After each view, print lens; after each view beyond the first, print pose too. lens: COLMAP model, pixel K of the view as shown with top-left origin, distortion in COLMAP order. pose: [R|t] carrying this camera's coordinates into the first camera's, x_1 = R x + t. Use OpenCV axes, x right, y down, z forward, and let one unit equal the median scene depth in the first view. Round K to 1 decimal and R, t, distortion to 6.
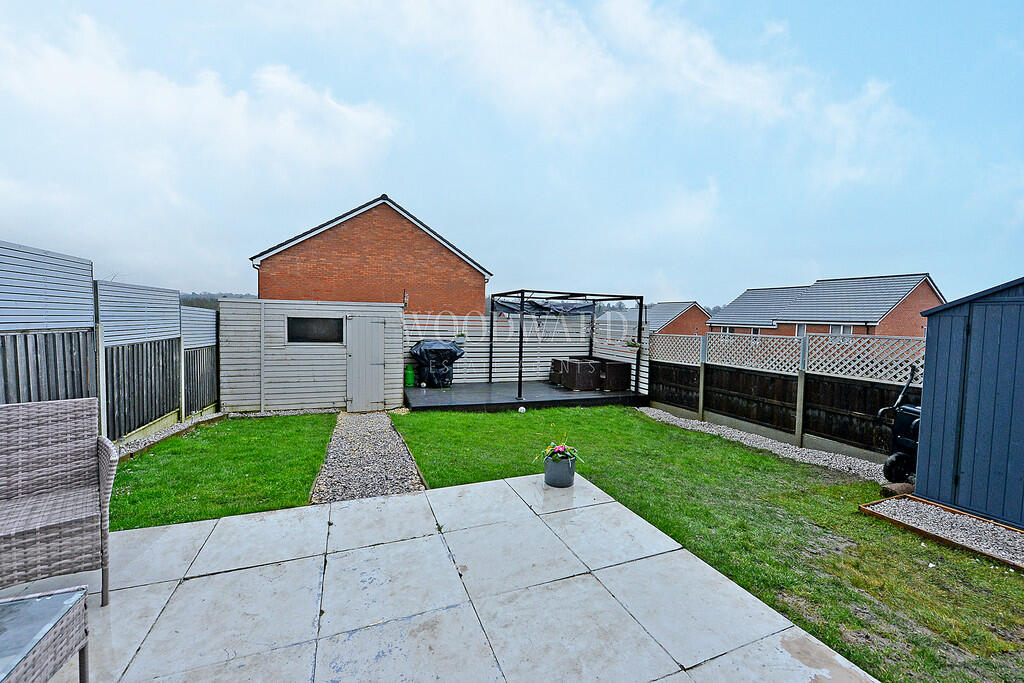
lens RADIAL K [[404.8, 0, 512.3], [0, 404.8, 338.9], [0, 0, 1]] dist [-0.002311, -0.000003]
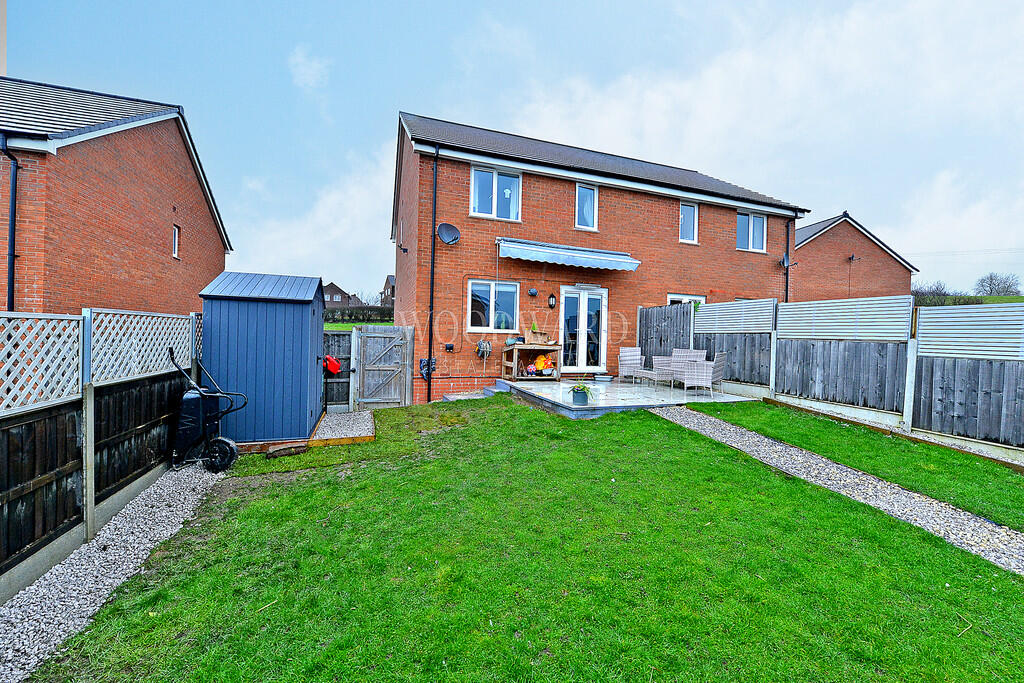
lens RADIAL K [[404.8, 0, 512.3], [0, 404.8, 338.9], [0, 0, 1]] dist [-0.002311, -0.000003]
pose [[-0.997499, -0.051152, 0.048775, 0.195148], [-0.048116, 0.996946, 0.061505, -0.032870], [-0.051772, 0.059005, -0.996914, 1.543061]]
